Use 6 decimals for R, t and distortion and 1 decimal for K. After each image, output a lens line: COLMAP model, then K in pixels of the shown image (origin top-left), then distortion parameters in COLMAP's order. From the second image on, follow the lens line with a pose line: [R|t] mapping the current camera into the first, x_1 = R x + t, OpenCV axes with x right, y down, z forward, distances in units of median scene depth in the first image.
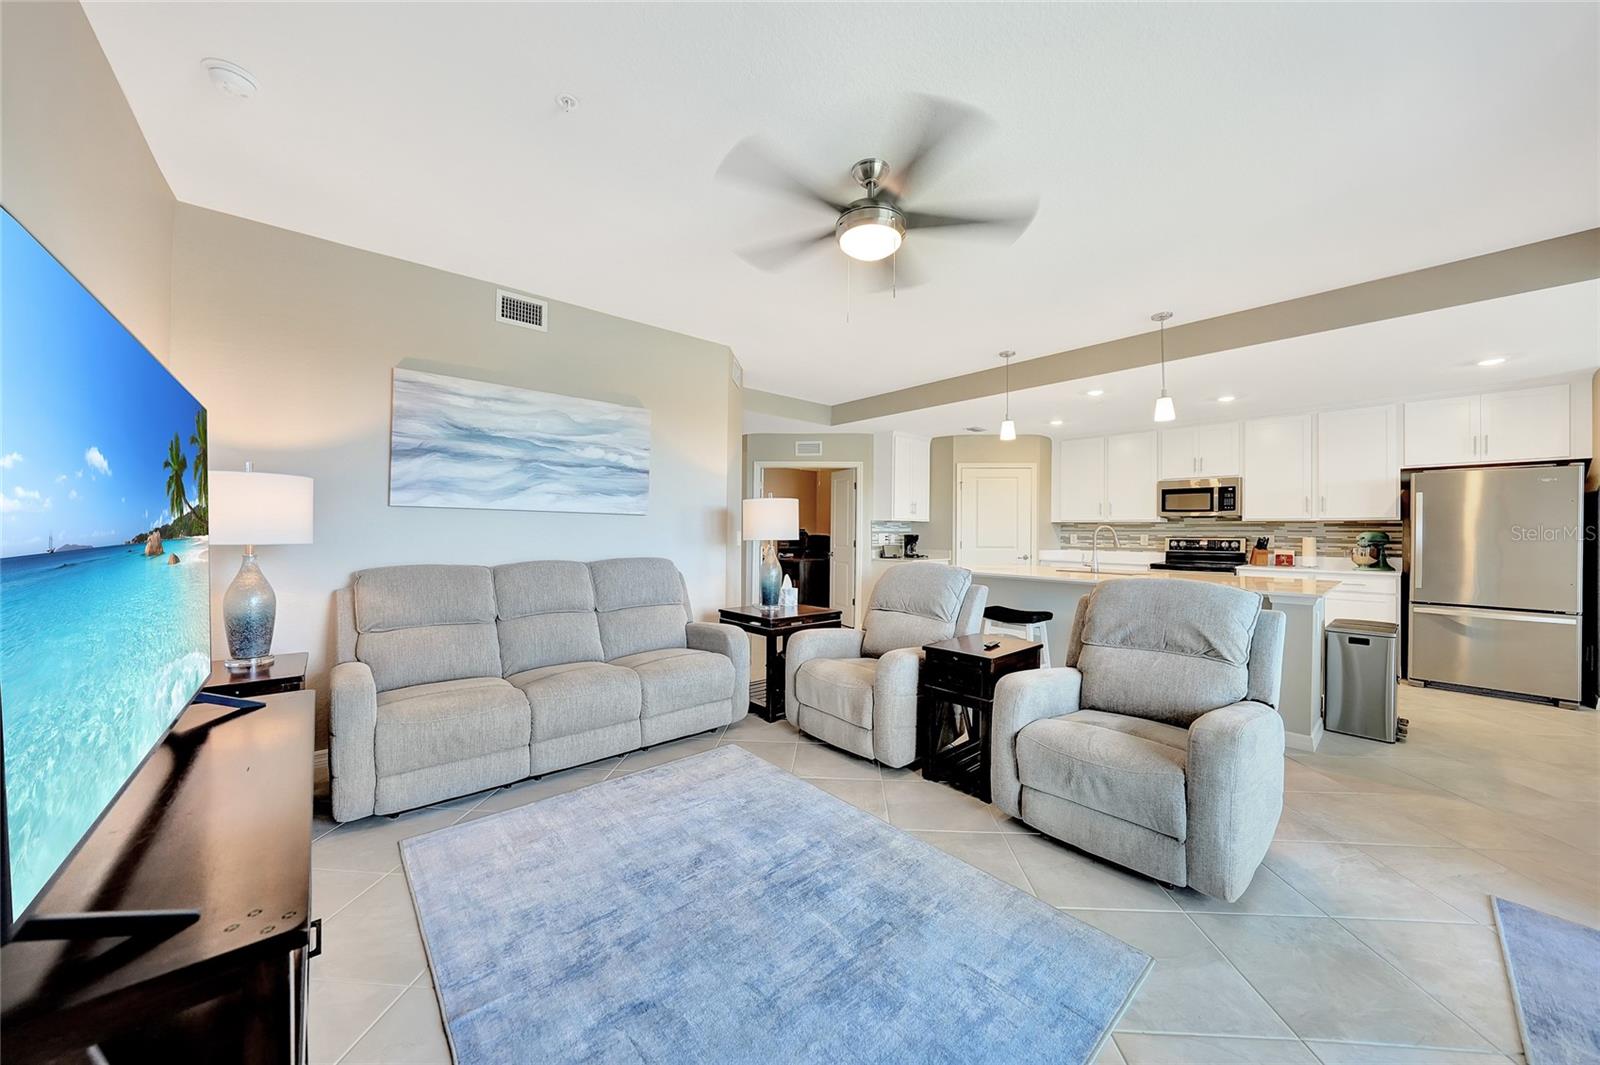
lens RADIAL K [[552.9, 0, 800.0], [0, 552.9, 532.5], [0, 0, 1]] dist [-0.020176, 0.000122]
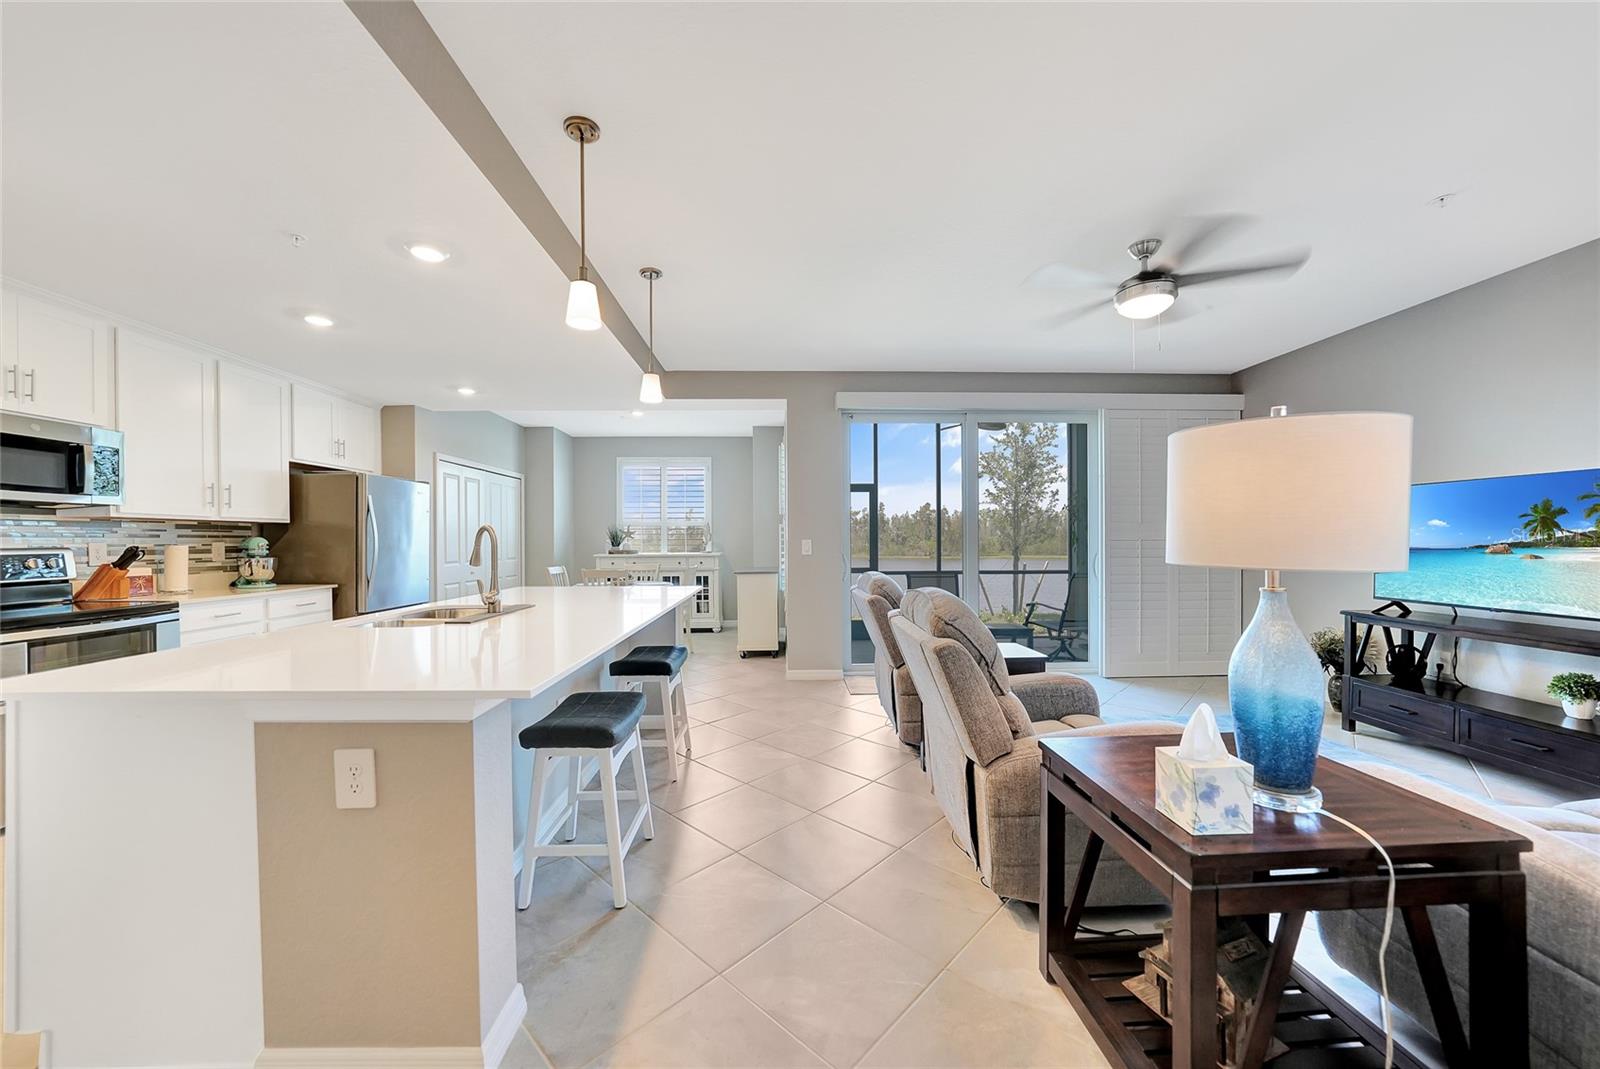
lens RADIAL K [[581.0, 0, 803.8], [0, 581.0, 544.5], [0, 0, 1]] dist [-0.035416, 0.008409]
pose [[-0.772343, -0.008926, 0.635143, -0.041393], [-0.000055, 0.999902, 0.013984, -0.001644], [-0.635206, 0.010766, -0.772268, 1.022791]]
